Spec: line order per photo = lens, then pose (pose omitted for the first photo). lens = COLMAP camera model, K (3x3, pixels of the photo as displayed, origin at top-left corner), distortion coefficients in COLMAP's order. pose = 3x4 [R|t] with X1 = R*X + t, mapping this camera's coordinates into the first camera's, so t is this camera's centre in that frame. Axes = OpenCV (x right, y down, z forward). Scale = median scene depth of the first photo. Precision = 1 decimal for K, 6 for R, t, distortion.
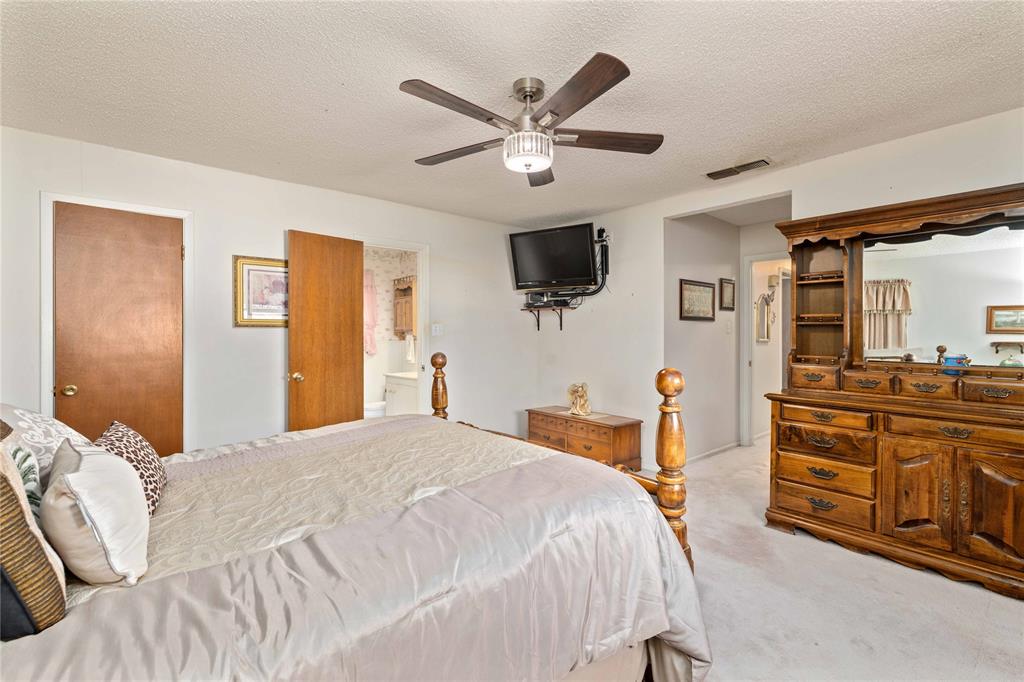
lens RADIAL K [[448.5, 0, 519.3], [0, 448.5, 339.9], [0, 0, 1]] dist [-0.001724, 0.000077]
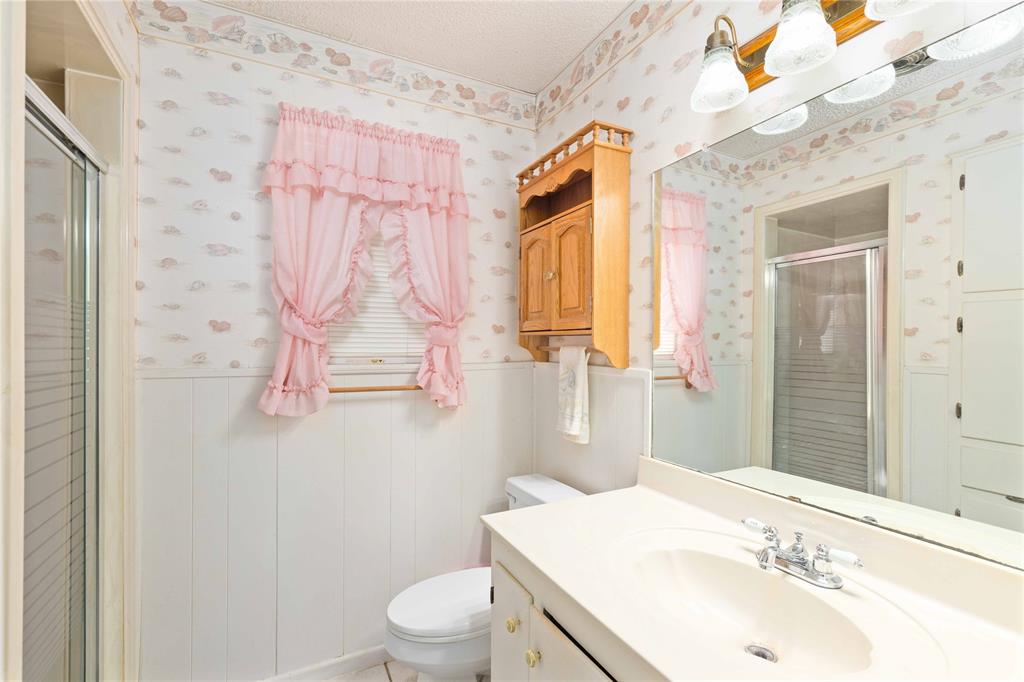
lens RADIAL K [[448.5, 0, 512.6], [0, 448.5, 341.3], [0, 0, 1]] dist [-0.001724, 0.000077]
pose [[0.972249, 0.004968, -0.233896, -0.210913], [-0.007505, 0.999922, -0.009959, -0.011029], [0.233829, 0.011438, 0.972211, 0.695347]]
